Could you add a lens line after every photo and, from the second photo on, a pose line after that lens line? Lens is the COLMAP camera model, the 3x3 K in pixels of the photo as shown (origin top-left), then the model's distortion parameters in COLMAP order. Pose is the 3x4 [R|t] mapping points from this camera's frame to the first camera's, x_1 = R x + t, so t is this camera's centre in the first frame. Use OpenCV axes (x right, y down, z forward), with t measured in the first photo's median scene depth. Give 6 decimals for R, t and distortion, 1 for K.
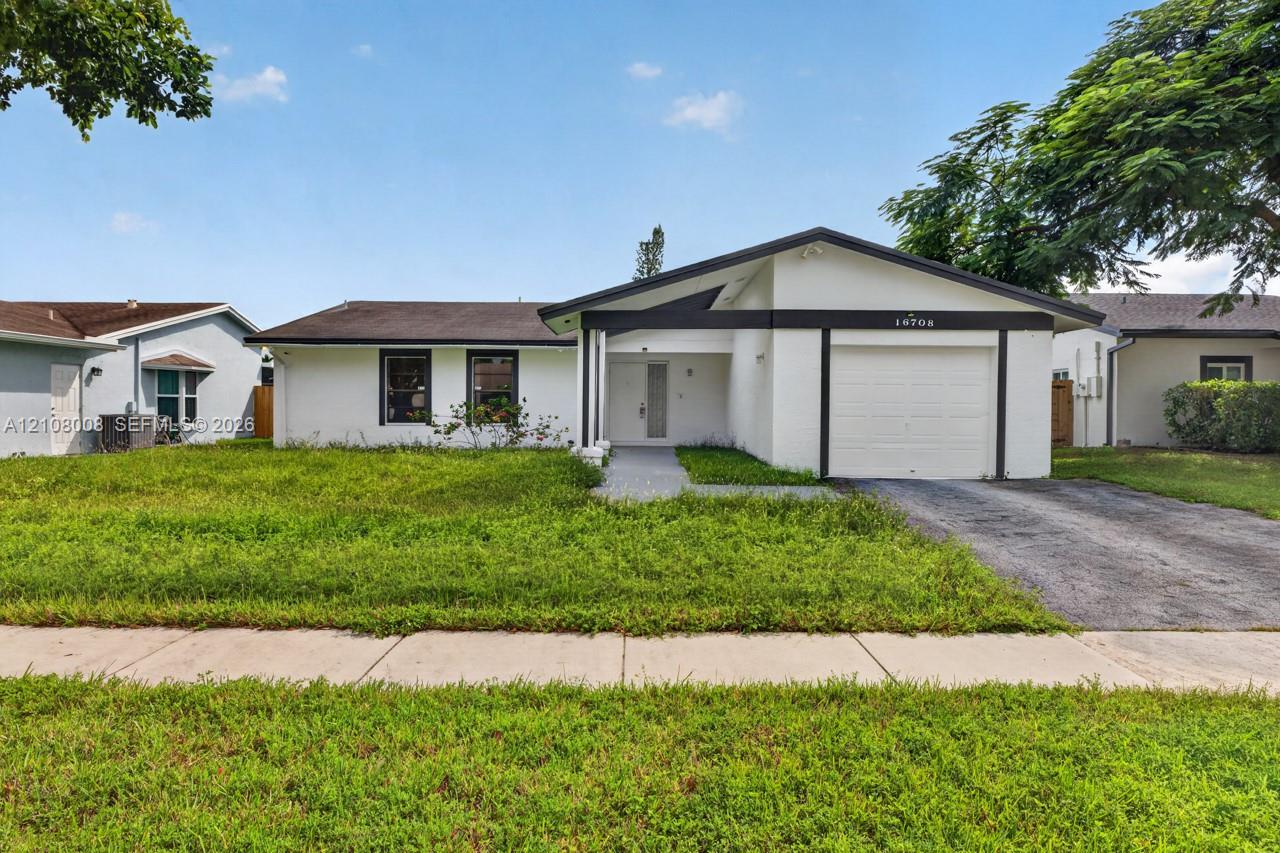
lens RADIAL K [[545.2, 0, 634.6], [0, 545.2, 412.1], [0, 0, 1]] dist [0.002938, 0.000876]
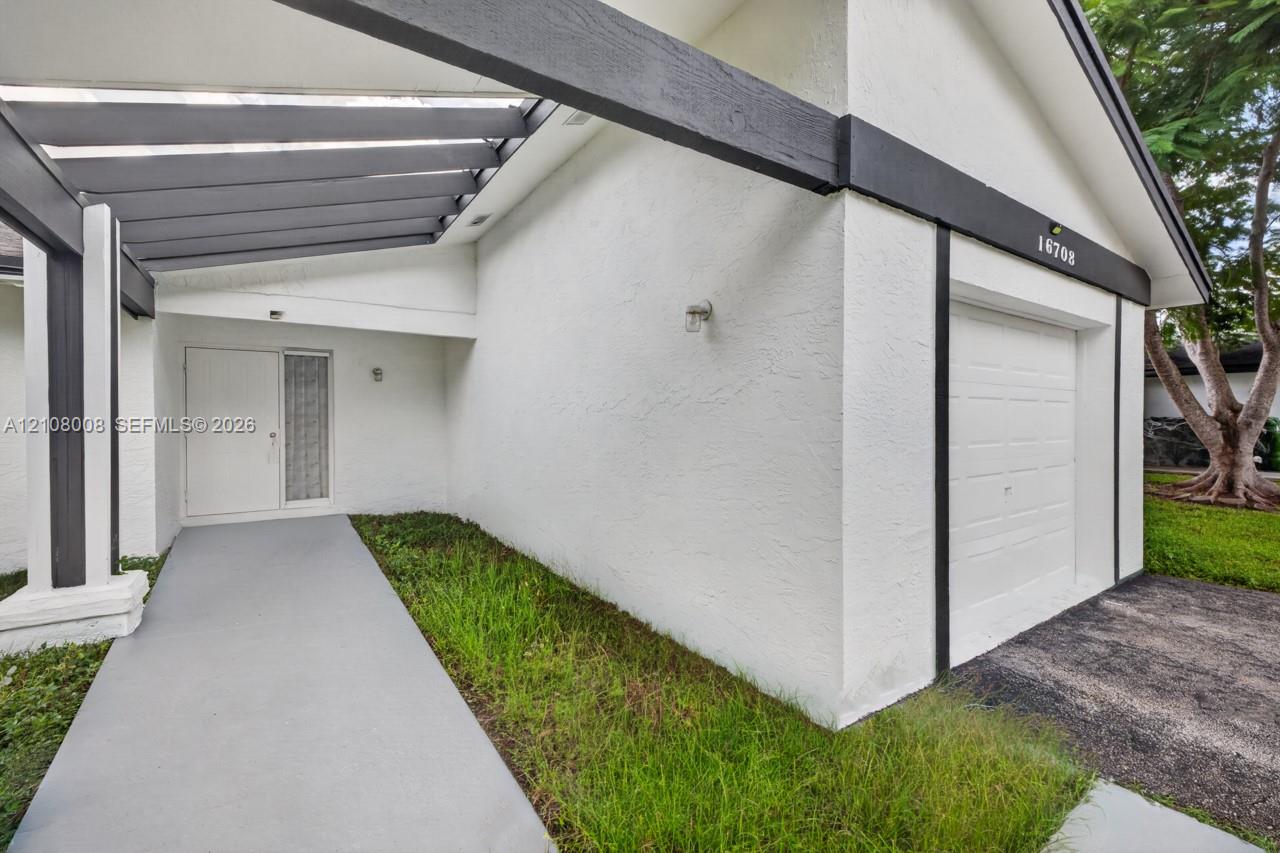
lens RADIAL K [[545.2, 0, 634.6], [0, 545.2, 412.1], [0, 0, 1]] dist [0.002938, 0.000876]
pose [[0.824972, -0.005826, 0.565143, 0.006484], [0.020053, 0.999619, -0.018968, -0.025437], [-0.564818, 0.026981, 0.824775, 0.534296]]
